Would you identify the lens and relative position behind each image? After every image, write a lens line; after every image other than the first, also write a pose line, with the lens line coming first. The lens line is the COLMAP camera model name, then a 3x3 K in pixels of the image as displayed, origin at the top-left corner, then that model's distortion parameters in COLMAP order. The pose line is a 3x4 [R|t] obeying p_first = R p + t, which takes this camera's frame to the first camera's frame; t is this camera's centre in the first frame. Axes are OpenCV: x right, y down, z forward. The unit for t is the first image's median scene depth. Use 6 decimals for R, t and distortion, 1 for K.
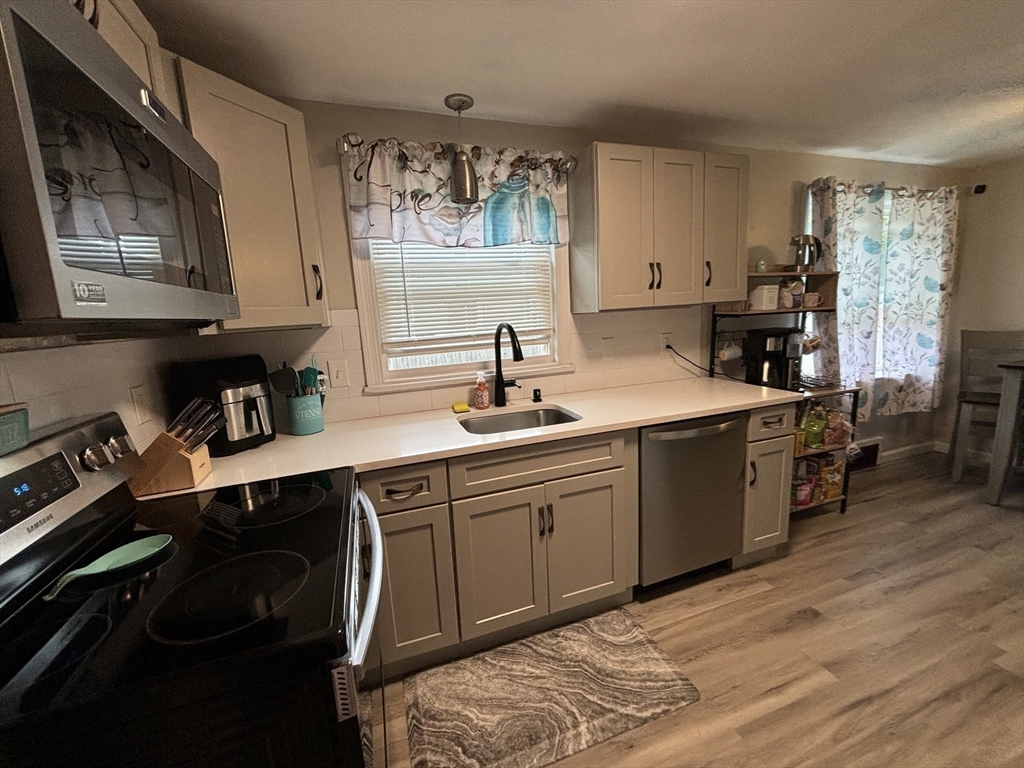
lens RADIAL K [[413.3, 0, 509.7], [0, 413.3, 379.4], [0, 0, 1]] dist [-0.004063, 0.000323]
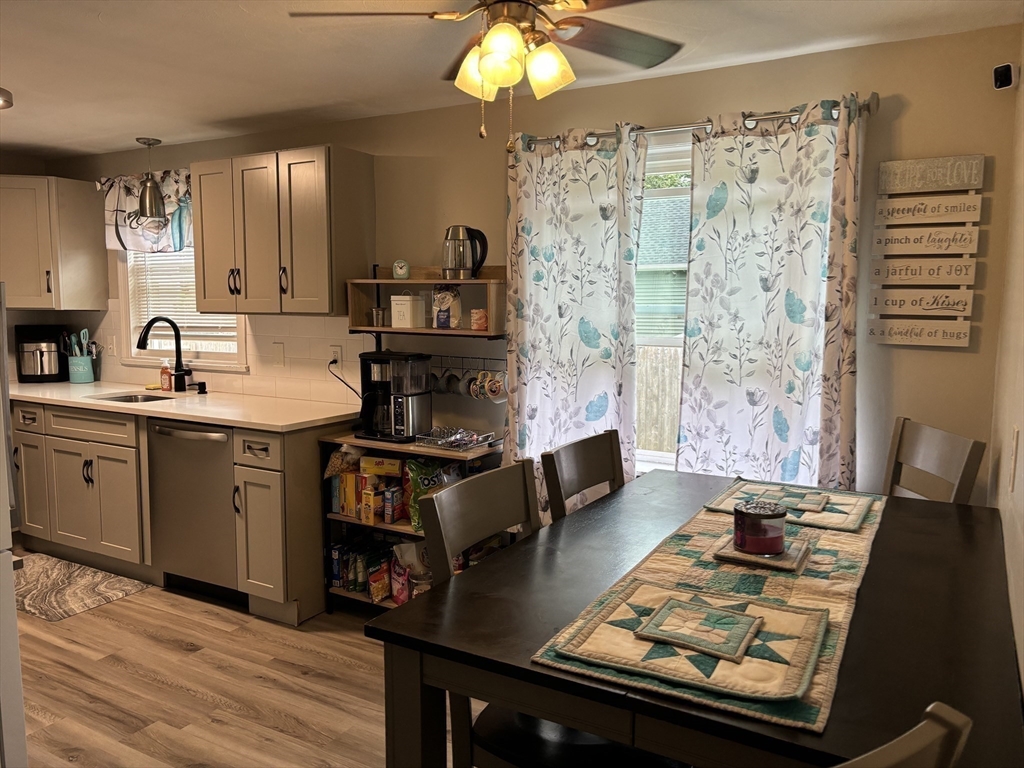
lens RADIAL K [[781.5, 0, 512.5], [0, 781.5, 383.3], [0, 0, 1]] dist [0.031903, -0.016395]
pose [[0.651422, 0.133976, -0.746793, 2.309525], [-0.161813, 0.986173, 0.035773, -0.192872], [0.741260, 0.097537, 0.664093, 0.275786]]
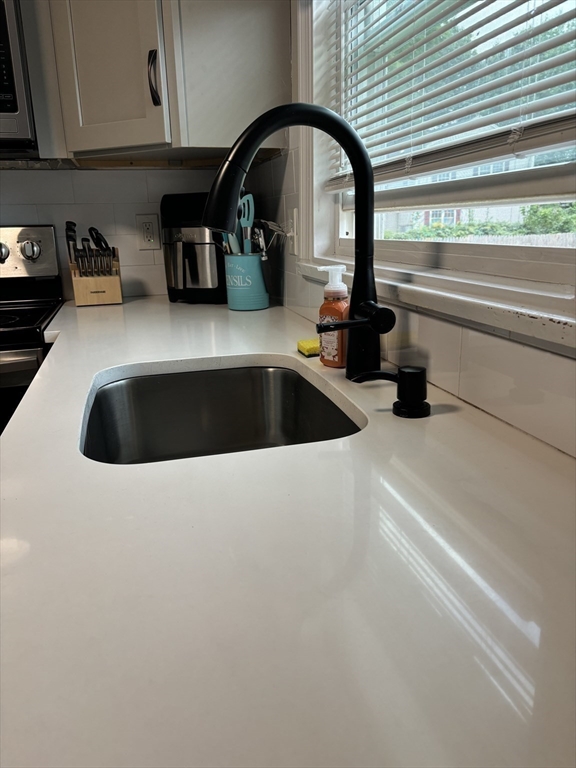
lens RADIAL K [[586.1, 0, 288.7], [0, 586.1, 381.7], [0, 0, 1]] dist [0.031903, -0.016395]
pose [[-0.063670, 0.314373, -0.947162, 0.471968], [-0.141466, 0.936661, 0.320397, -0.084722], [0.987893, 0.154391, -0.015164, 1.022123]]
